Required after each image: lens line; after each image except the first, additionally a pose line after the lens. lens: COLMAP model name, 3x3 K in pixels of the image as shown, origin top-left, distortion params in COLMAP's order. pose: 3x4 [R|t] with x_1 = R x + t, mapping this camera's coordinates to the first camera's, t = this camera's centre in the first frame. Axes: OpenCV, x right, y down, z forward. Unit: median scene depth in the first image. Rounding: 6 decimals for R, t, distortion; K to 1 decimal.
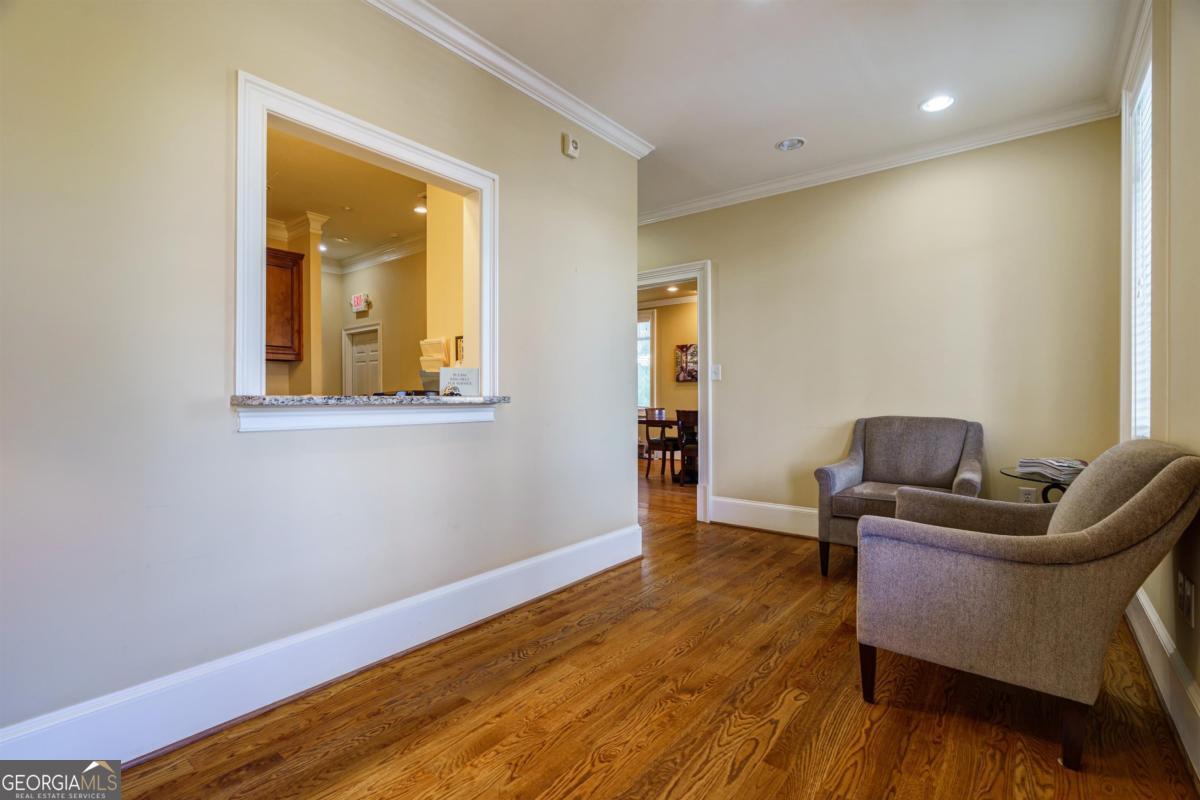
lens RADIAL K [[548.0, 0, 599.3], [0, 548.0, 396.9], [0, 0, 1]] dist [0.000467, 0.000230]
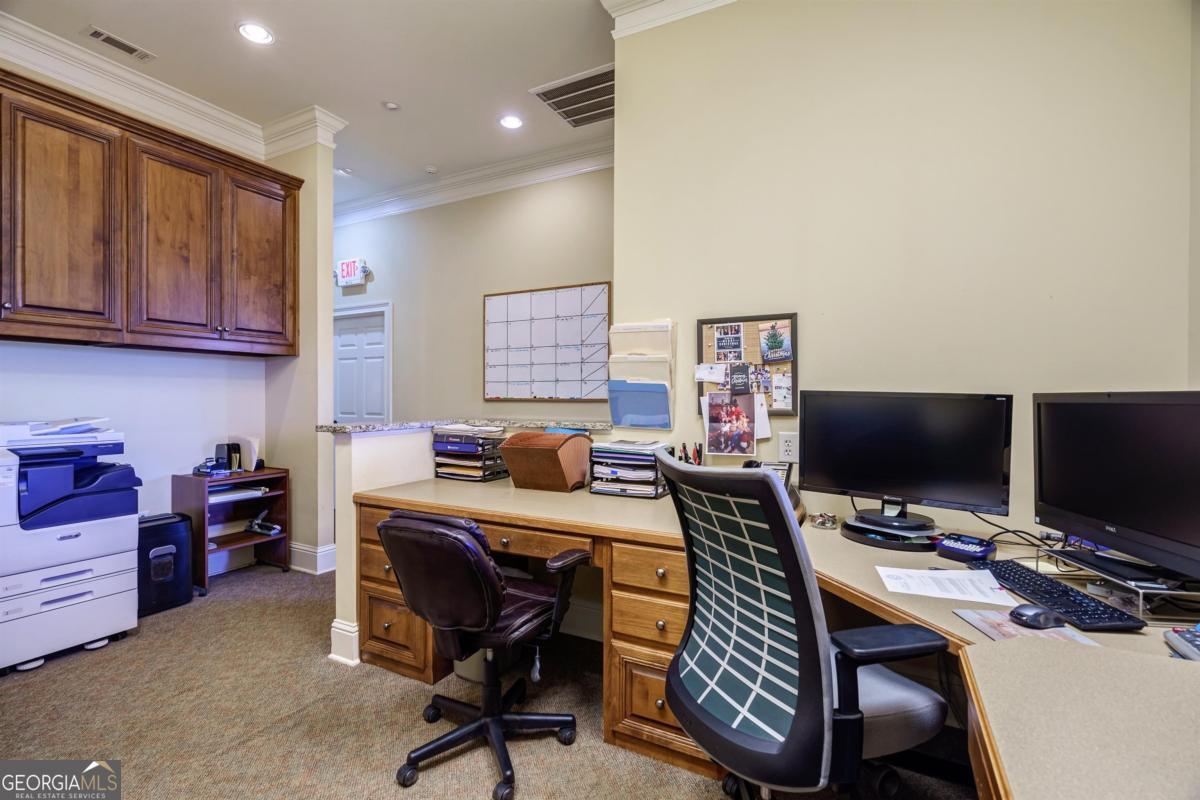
lens RADIAL K [[548.0, 0, 598.7], [0, 548.0, 402.1], [0, 0, 1]] dist [0.000467, 0.000230]
pose [[0.984050, 0.004470, 0.177836, -0.323636], [-0.006263, 0.999935, 0.009522, -0.023164], [-0.177782, -0.010484, 0.984014, 0.344156]]
